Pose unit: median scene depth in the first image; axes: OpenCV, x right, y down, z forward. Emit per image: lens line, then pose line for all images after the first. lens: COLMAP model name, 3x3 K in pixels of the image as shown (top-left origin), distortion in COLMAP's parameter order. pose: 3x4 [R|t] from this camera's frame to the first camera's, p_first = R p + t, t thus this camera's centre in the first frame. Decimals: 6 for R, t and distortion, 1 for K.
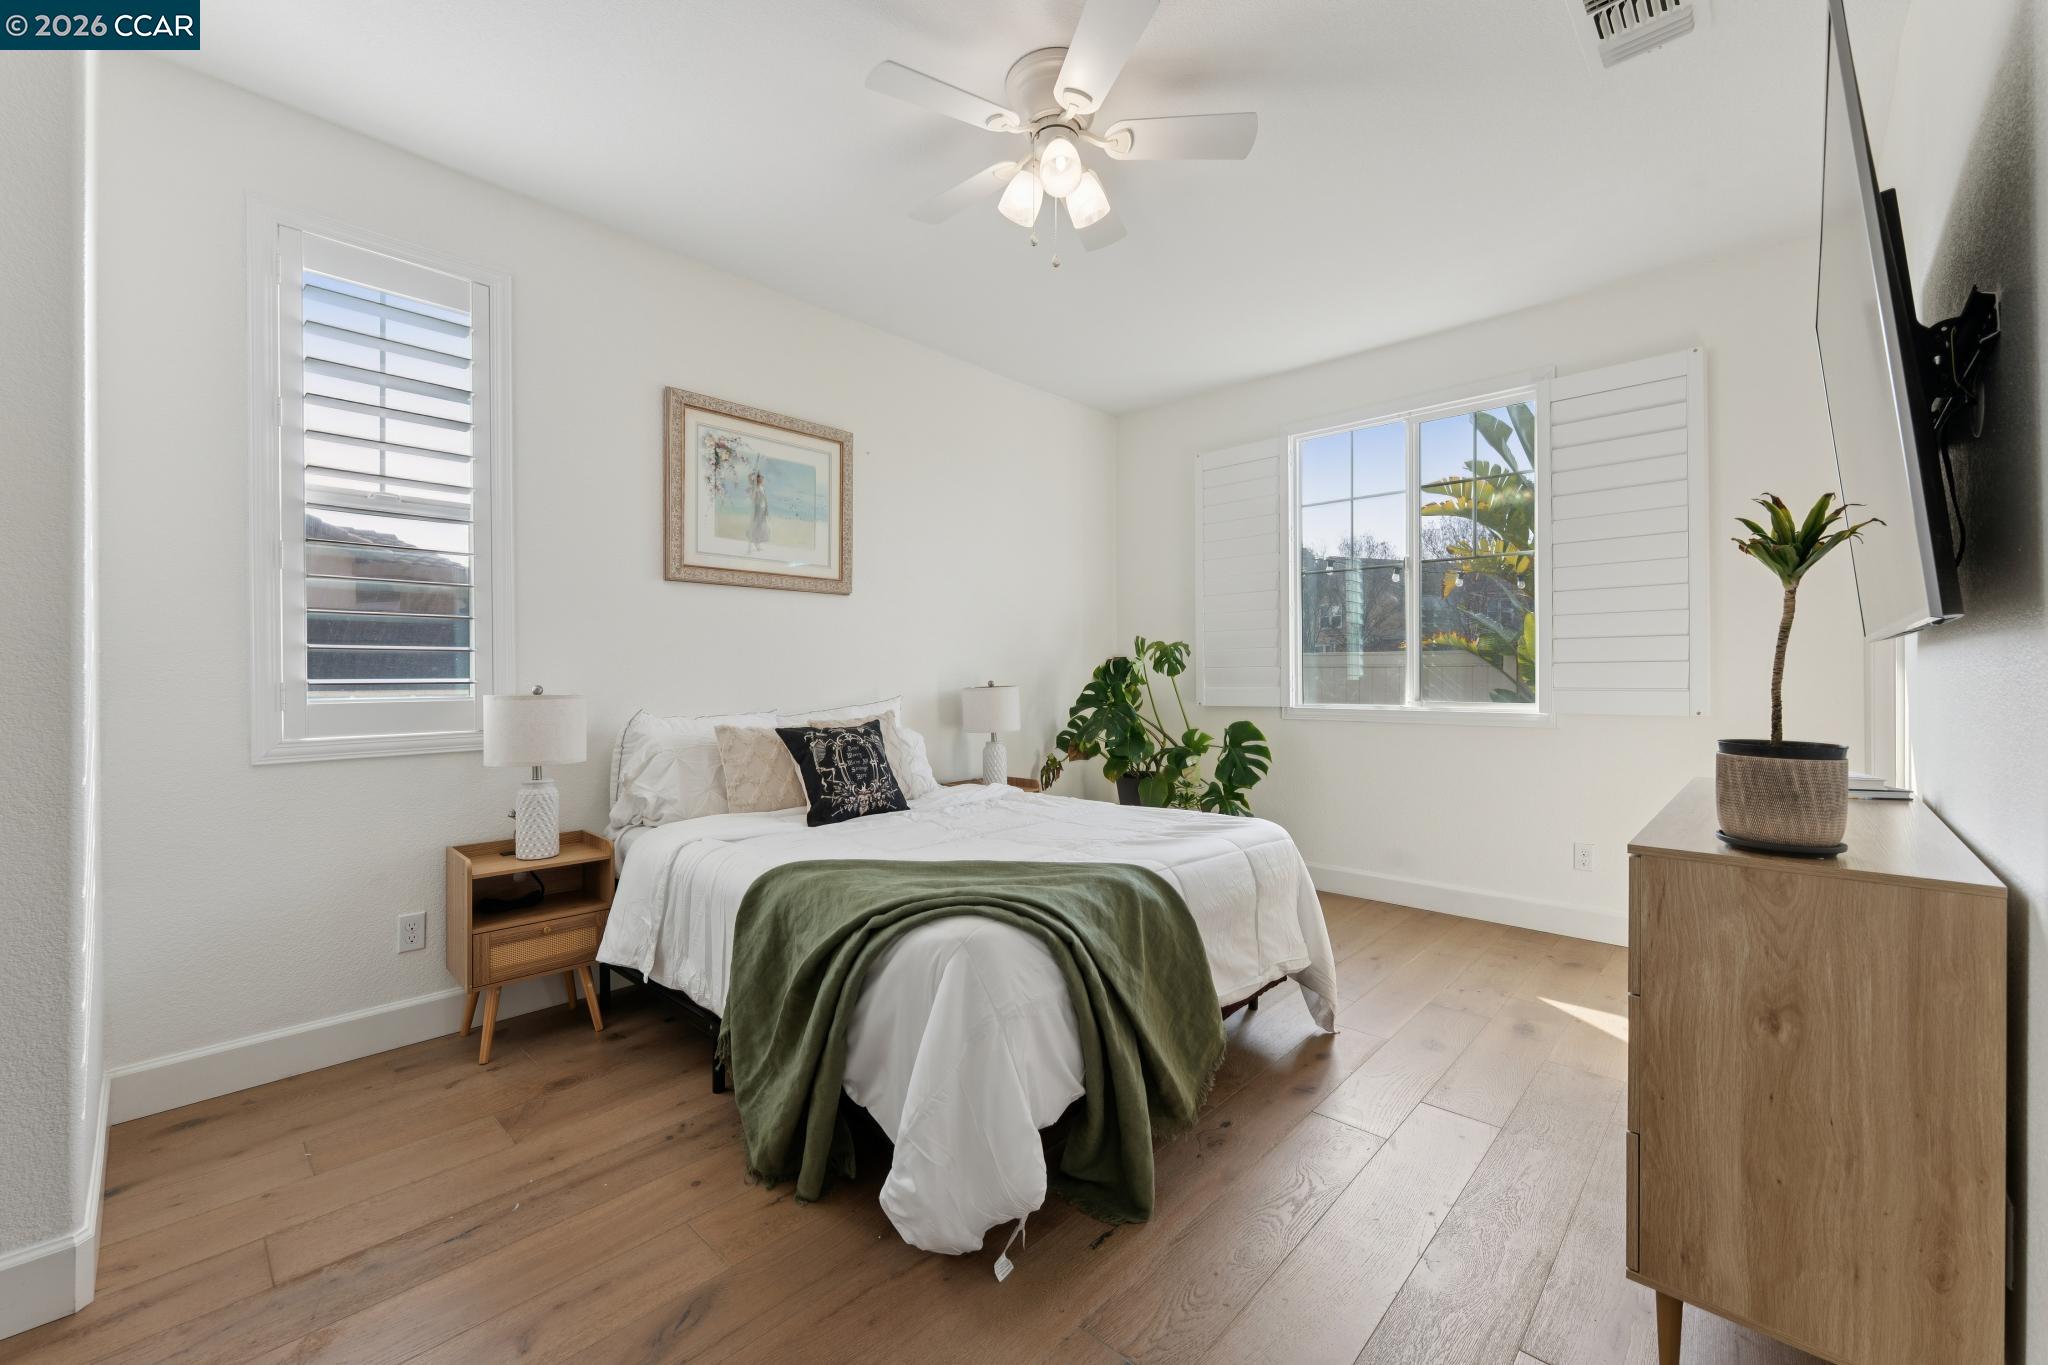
lens RADIAL K [[818.7, 0, 1024.0], [0, 818.7, 674.0], [0, 0, 1]] dist [0.001077, -0.000969]
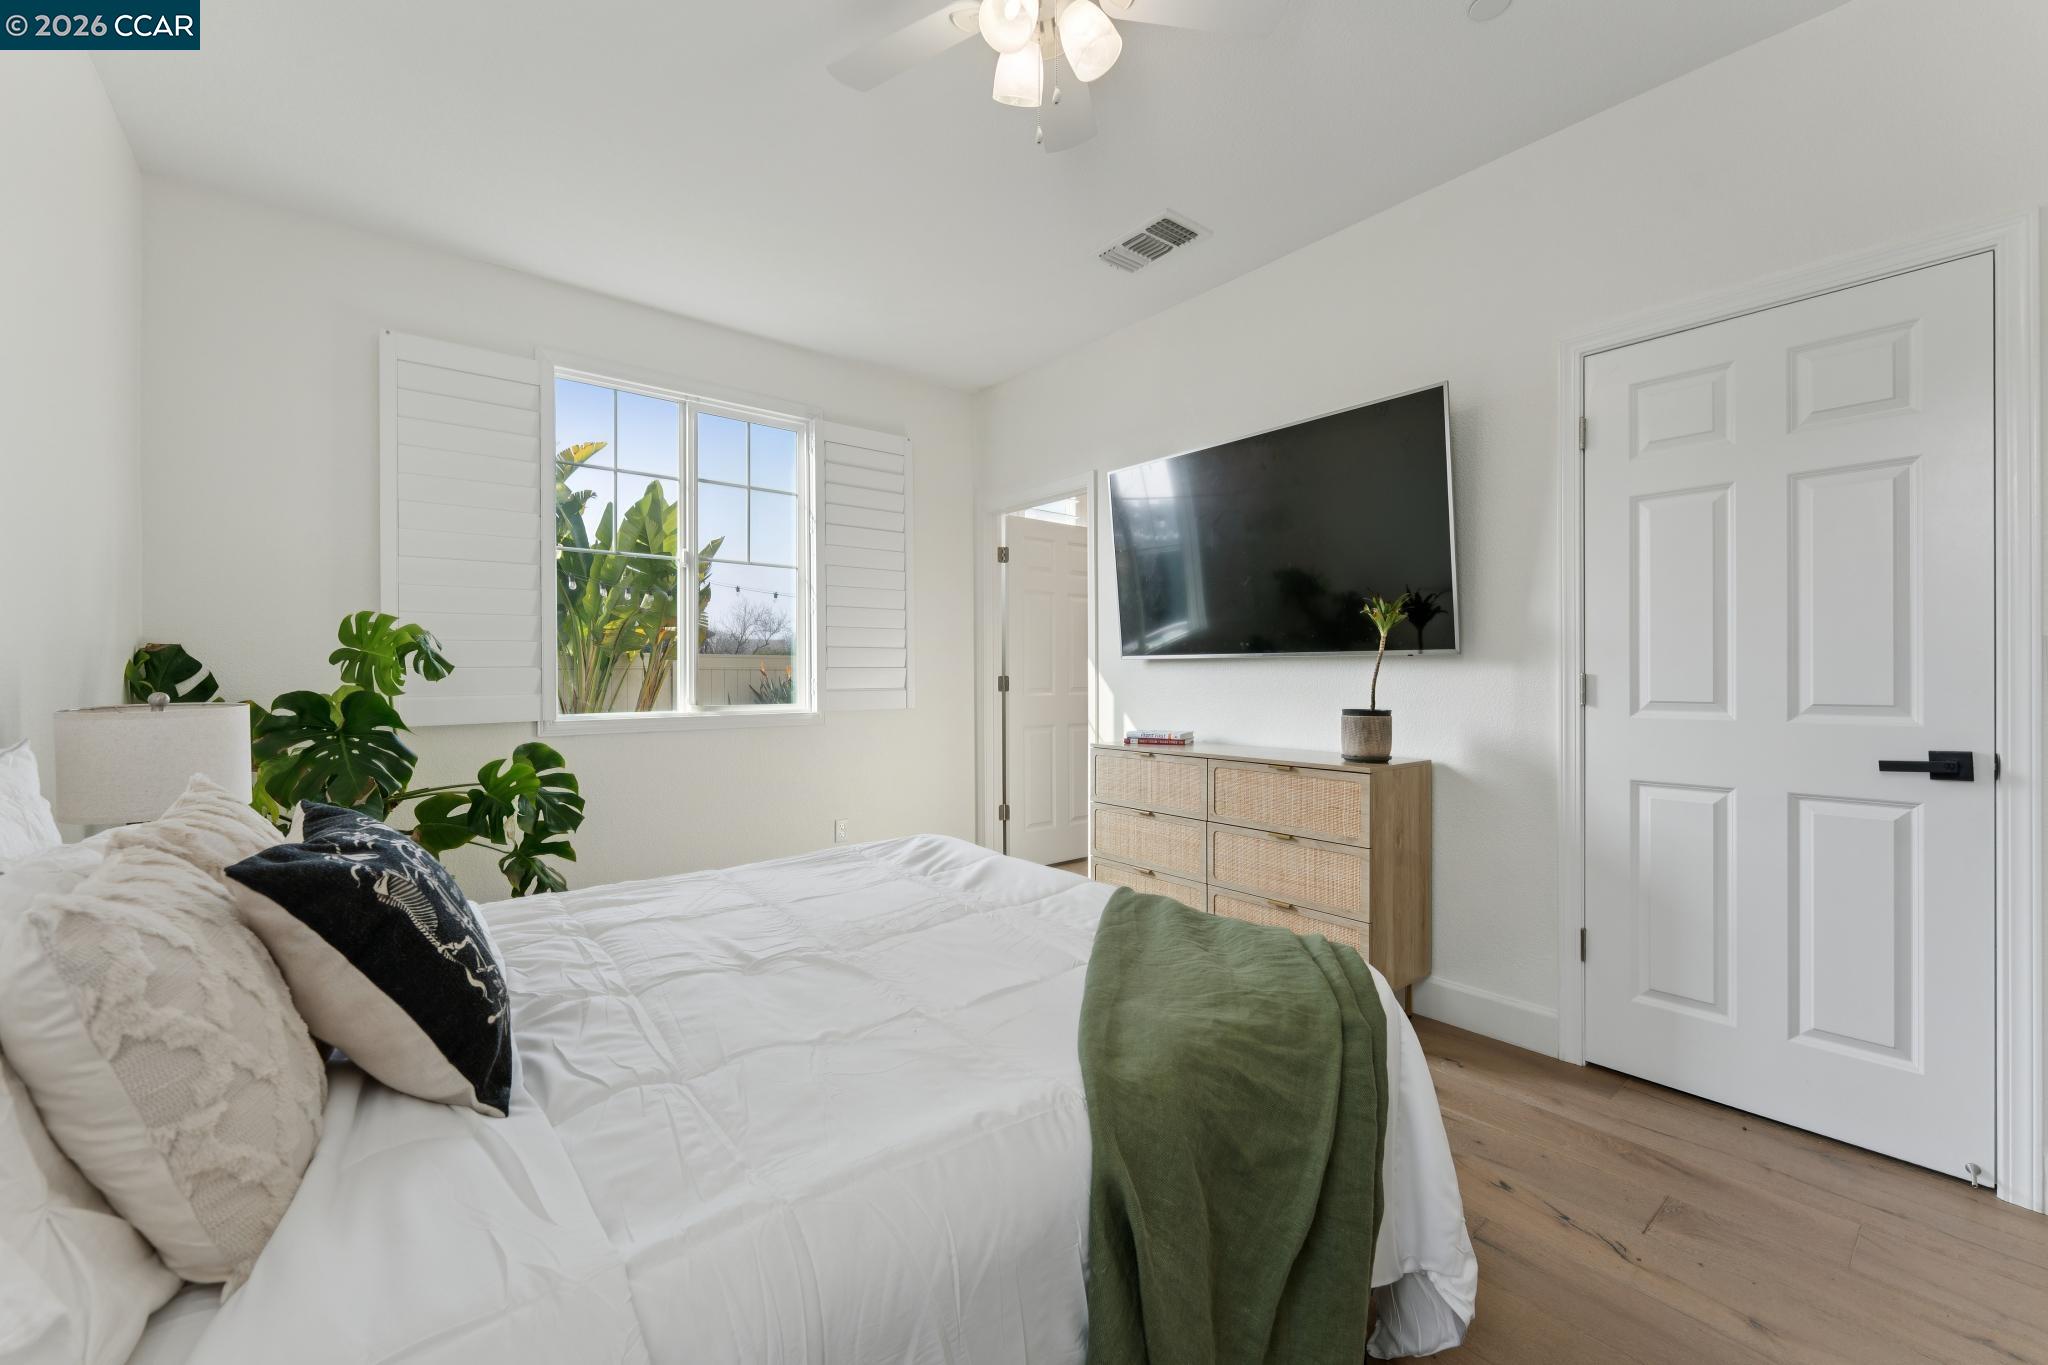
lens RADIAL K [[818.7, 0, 1016.2], [0, 818.7, 686.3], [0, 0, 1]] dist [0.001077, -0.000969]
pose [[0.144622, -0.006401, 0.989466, -1.239202], [-0.001032, 0.999978, 0.006620, 0.008761], [-0.989486, -0.001979, 0.144612, 1.549760]]
